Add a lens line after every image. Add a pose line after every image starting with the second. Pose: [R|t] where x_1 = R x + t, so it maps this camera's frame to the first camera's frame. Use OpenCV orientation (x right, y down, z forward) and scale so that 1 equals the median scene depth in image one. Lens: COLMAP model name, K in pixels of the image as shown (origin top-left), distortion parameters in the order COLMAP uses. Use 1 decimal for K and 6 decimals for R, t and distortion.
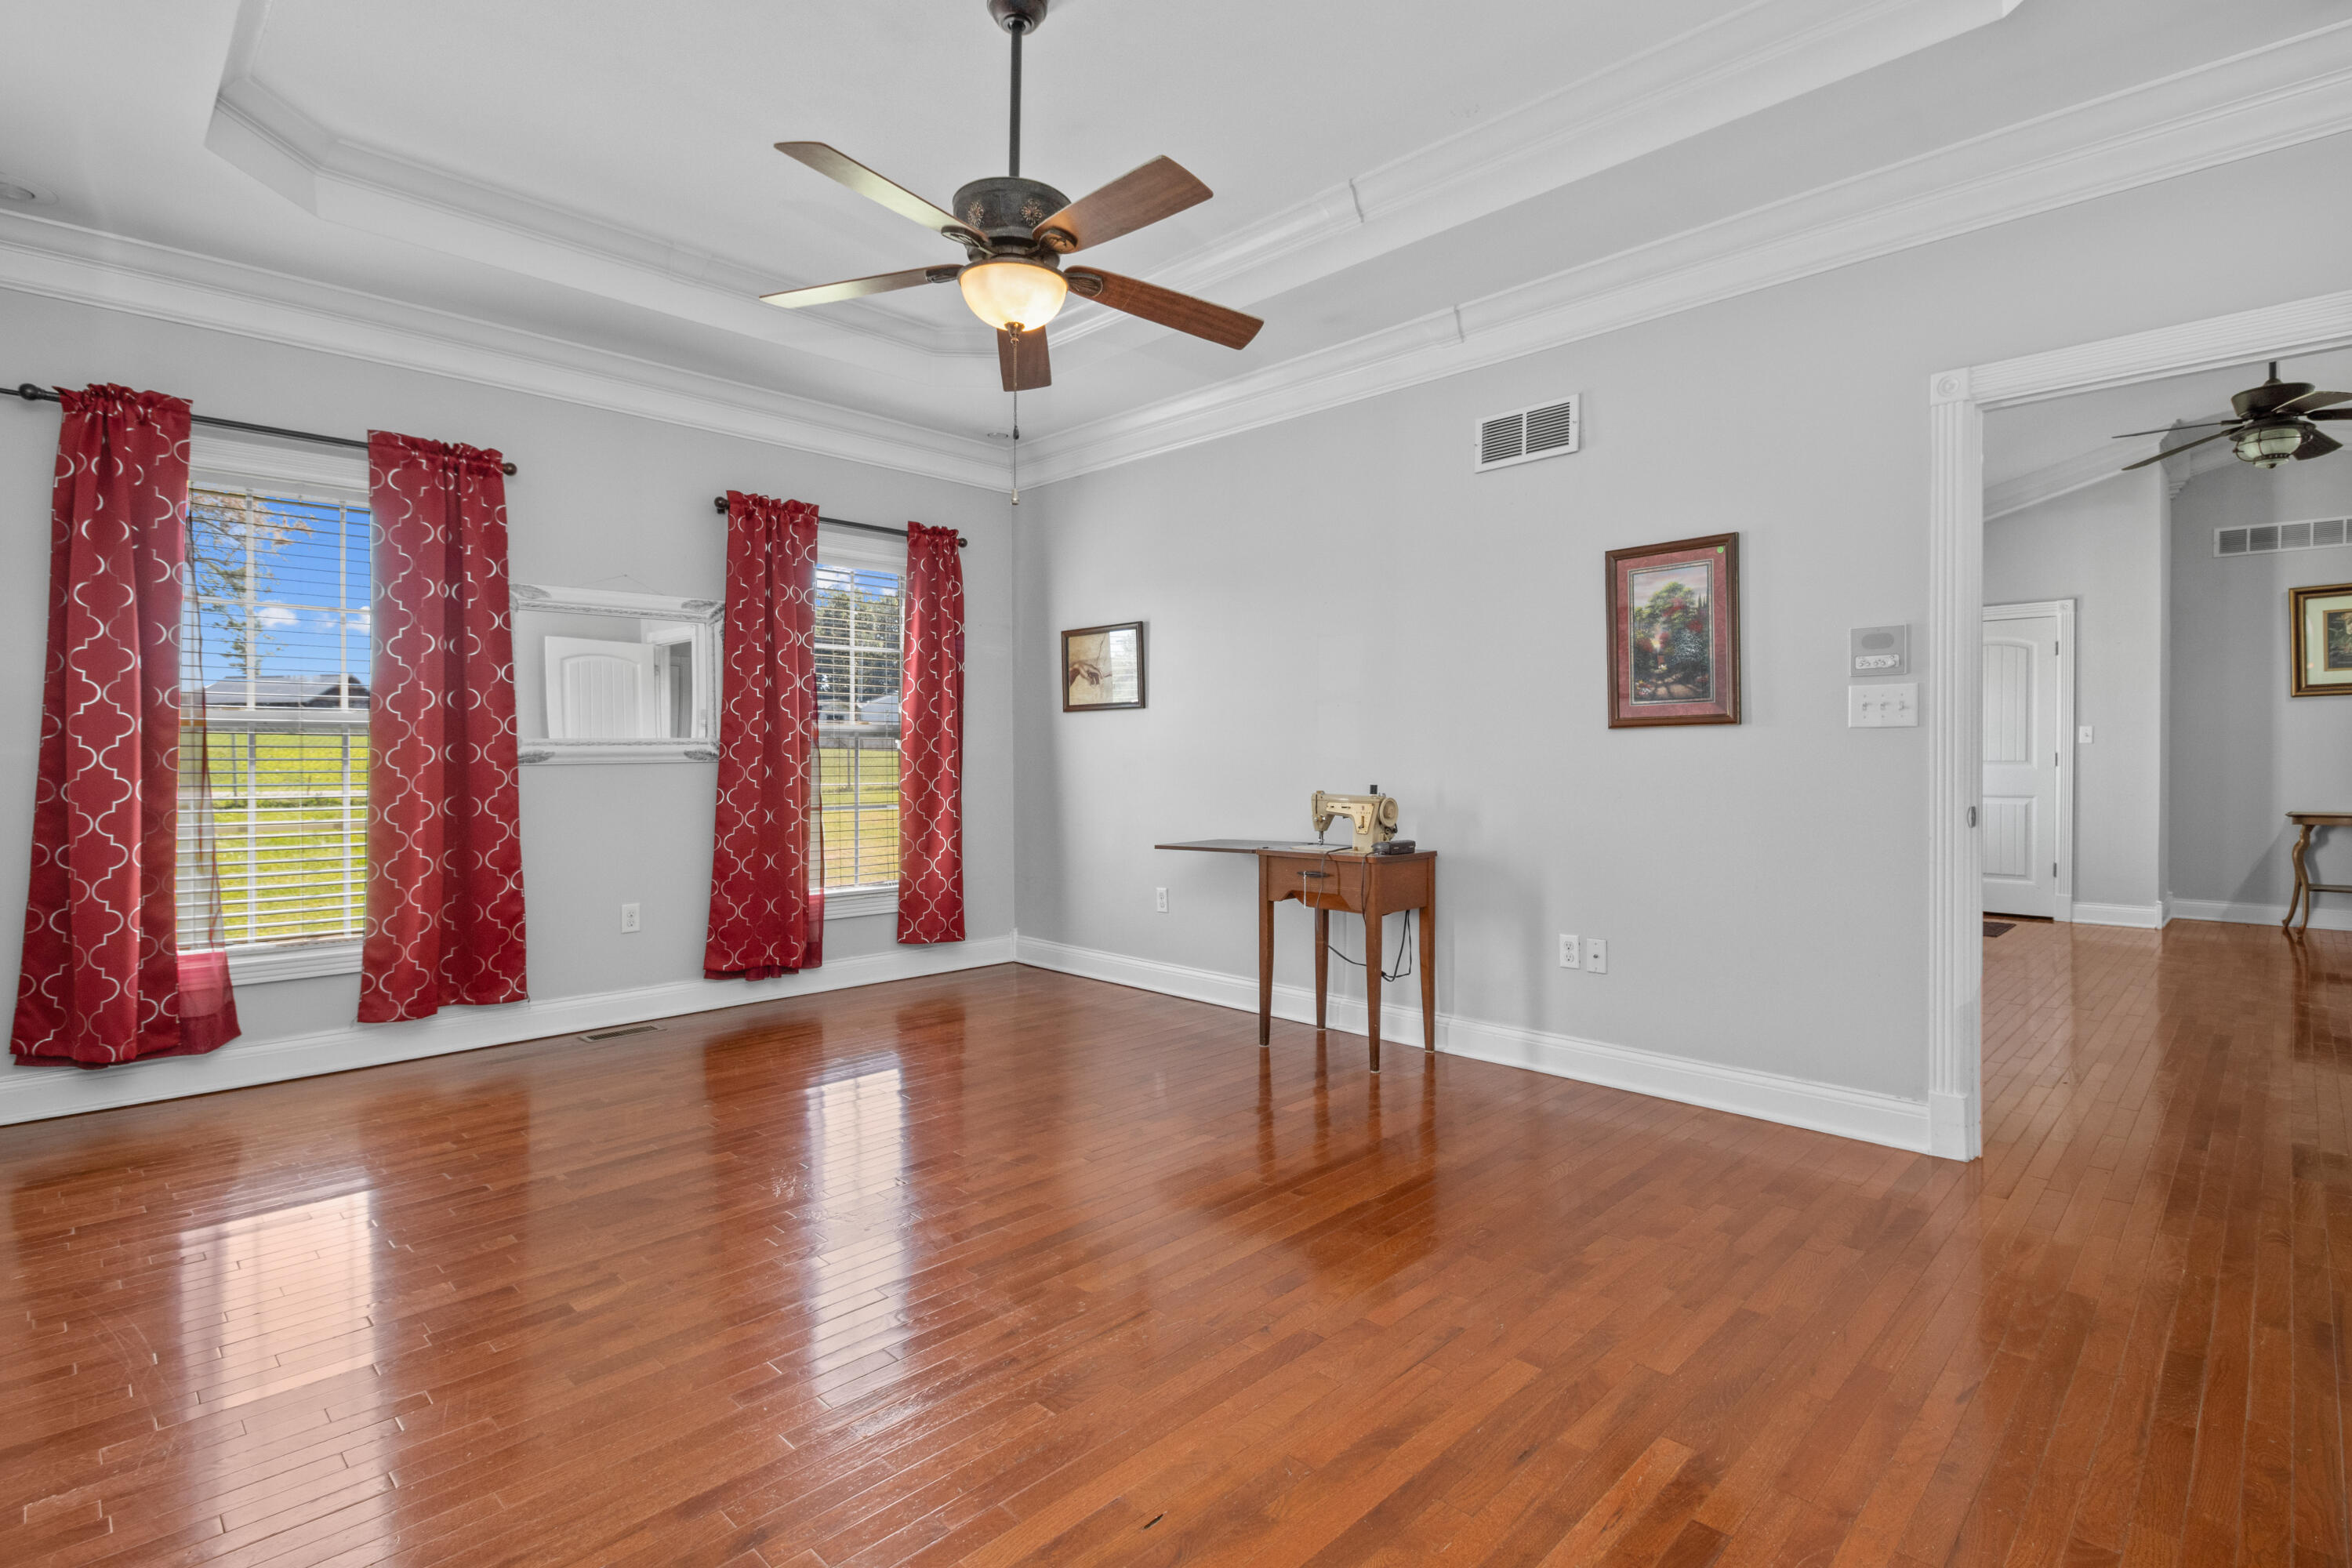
lens RADIAL K [[1124.7, 0, 1188.0], [0, 1124.7, 762.5], [0, 0, 1]] dist [0.011729, -0.007515]
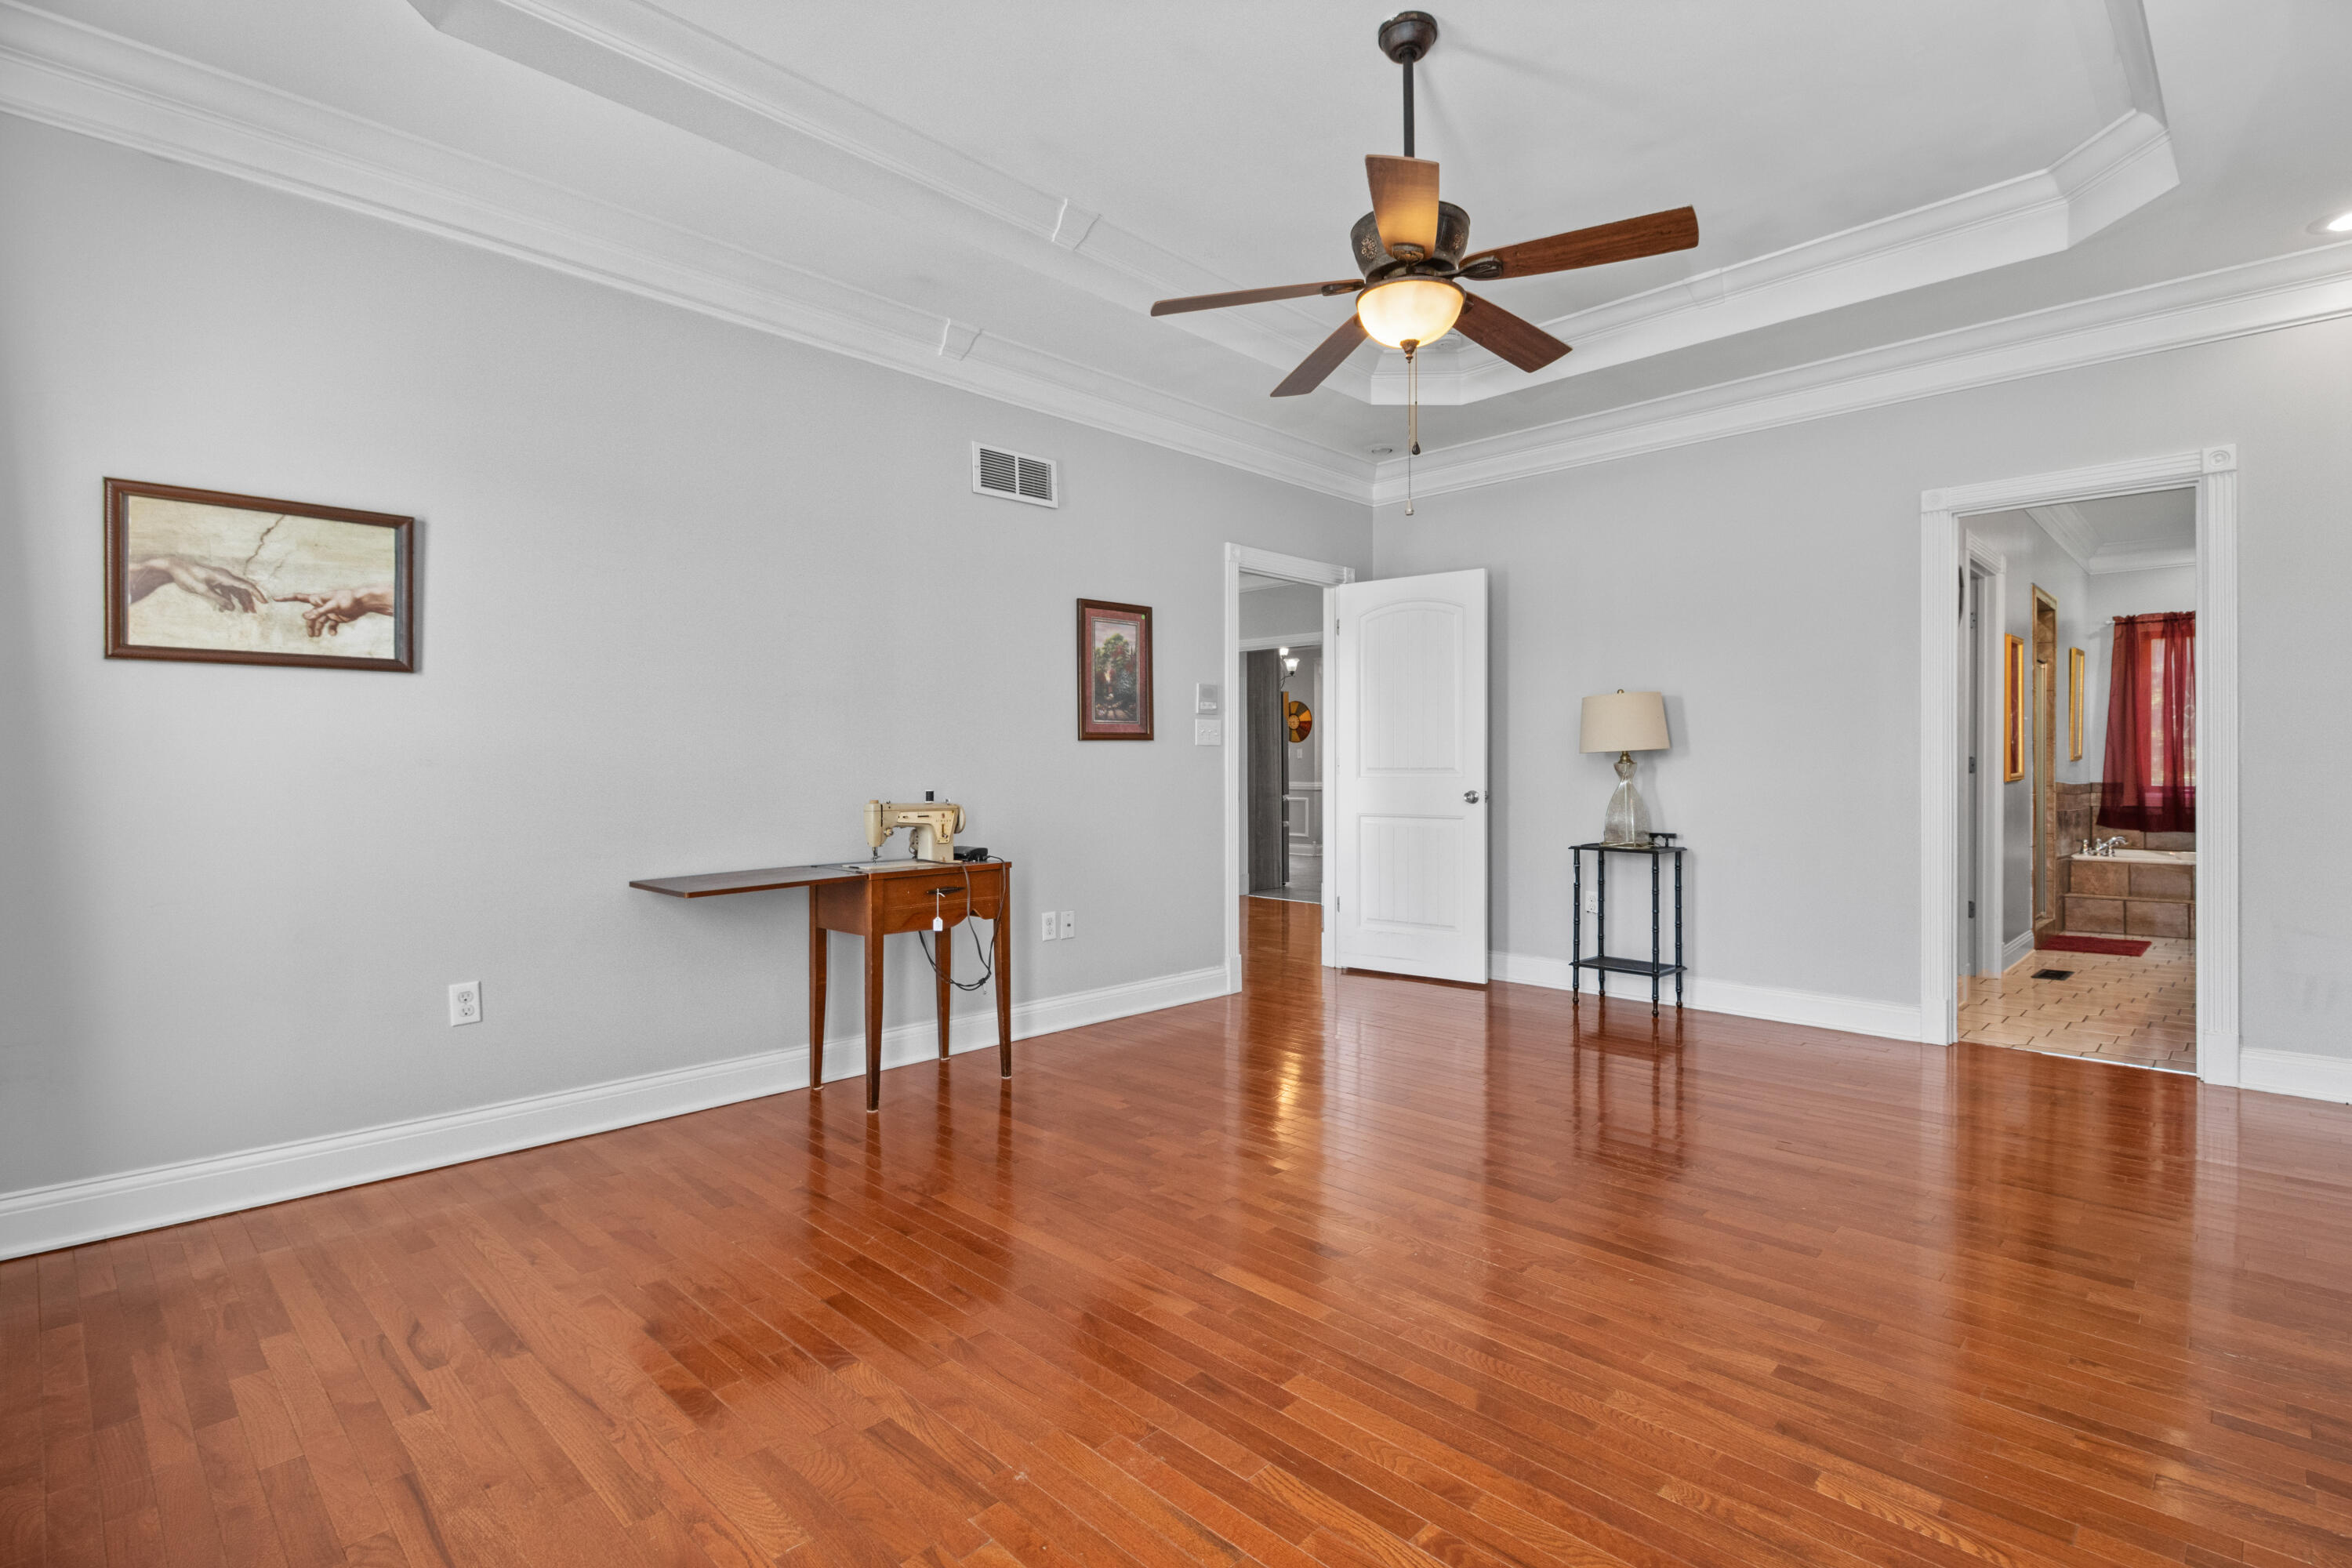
lens RADIAL K [[1124.7, 0, 1172.5], [0, 1124.7, 770.6], [0, 0, 1]] dist [0.011729, -0.007515]
pose [[-0.004656, 0.000007, 0.999989, -0.812314], [0.007208, 0.999974, 0.000027, 0.004231], [-0.999963, 0.007208, -0.004656, 0.835954]]
